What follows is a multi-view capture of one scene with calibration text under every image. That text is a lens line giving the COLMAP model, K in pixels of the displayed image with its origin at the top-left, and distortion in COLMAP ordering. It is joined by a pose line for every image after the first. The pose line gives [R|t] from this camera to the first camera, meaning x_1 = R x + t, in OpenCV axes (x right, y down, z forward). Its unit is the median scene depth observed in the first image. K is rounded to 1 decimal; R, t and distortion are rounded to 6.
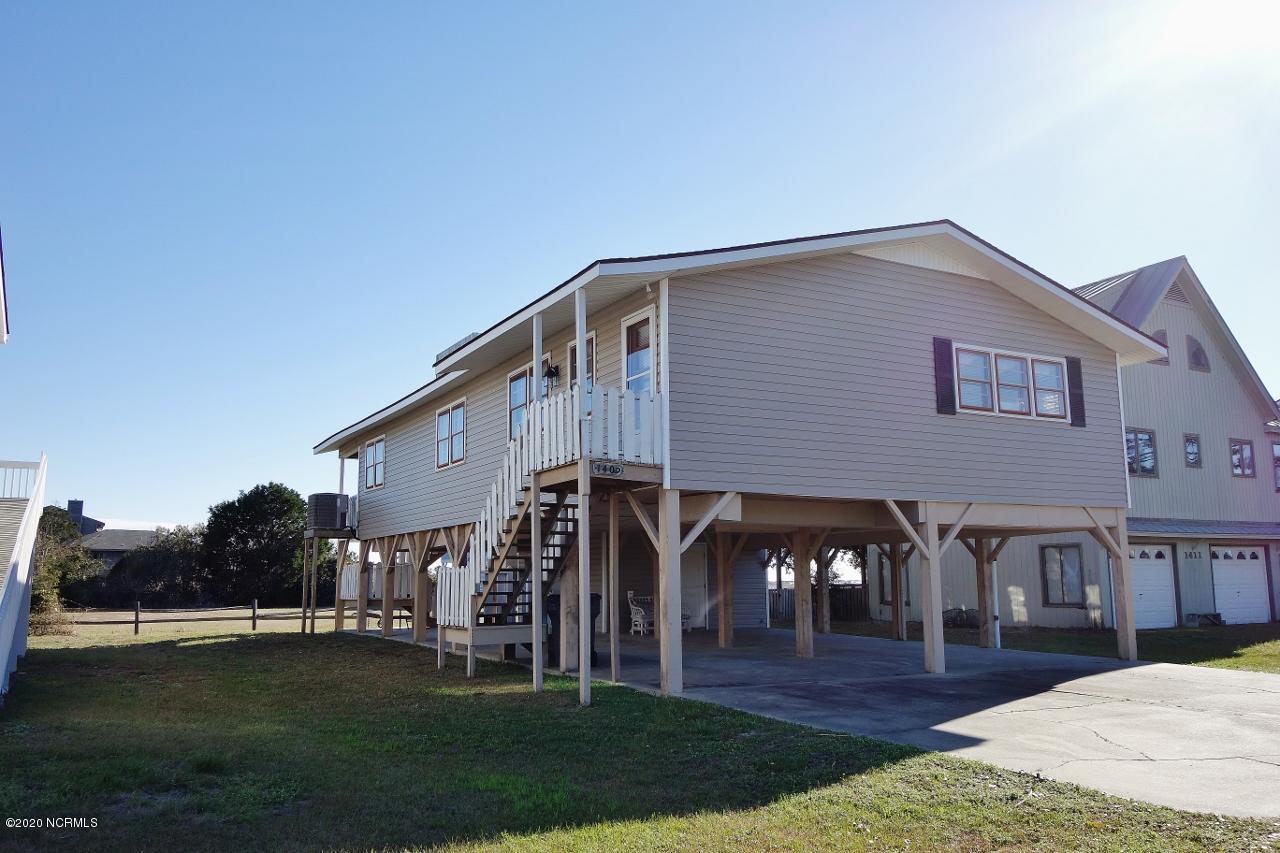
lens RADIAL K [[991.0, 0, 640.0], [0, 991.0, 426.5], [0, 0, 1]] dist [-0.035102, 0.001188]
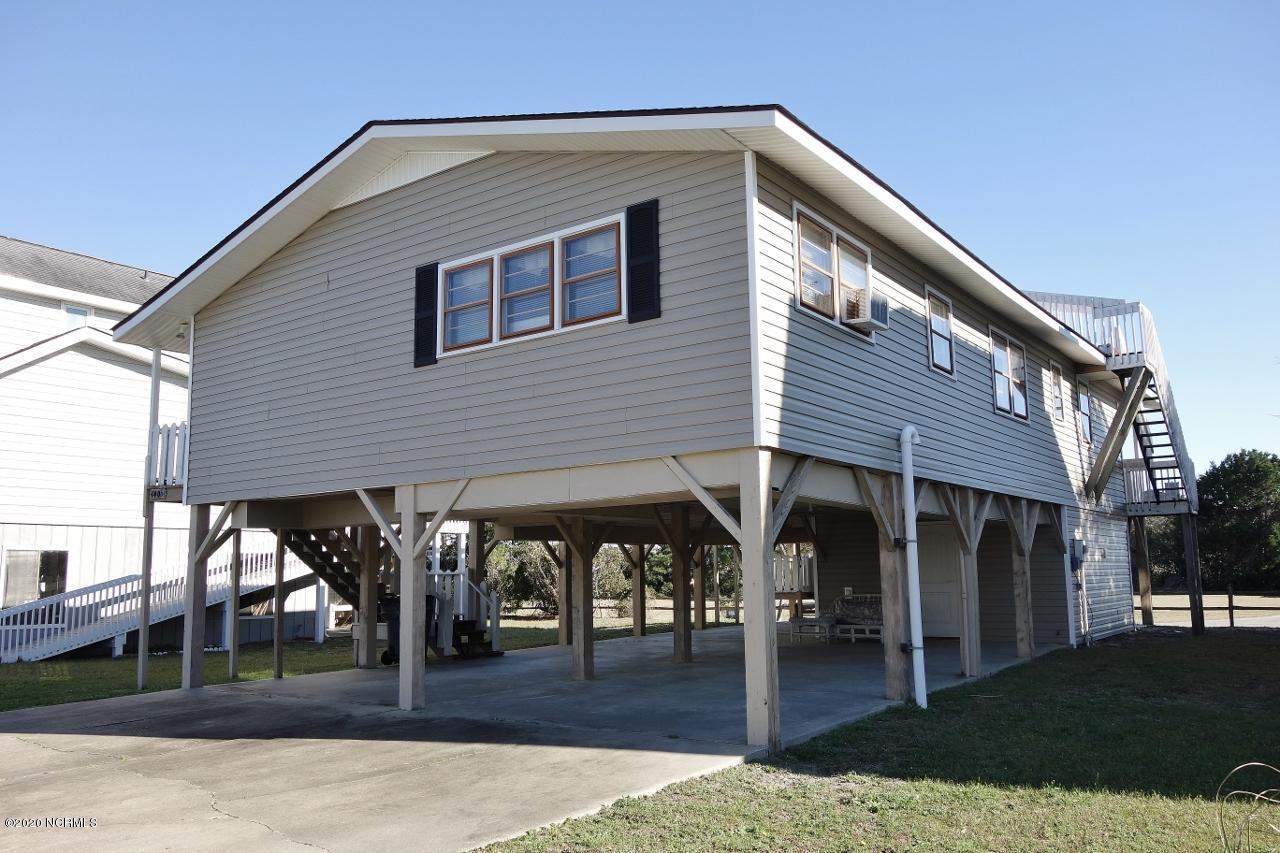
lens RADIAL K [[1005.5, 0, 640.0], [0, 1005.5, 426.5], [0, 0, 1]] dist [0.000390, -0.001227]
pose [[0.407387, -0.128961, -0.904104, 1.046244], [0.149483, 0.986044, -0.073293, 0.112527], [0.900939, -0.105290, 0.420979, 0.802203]]
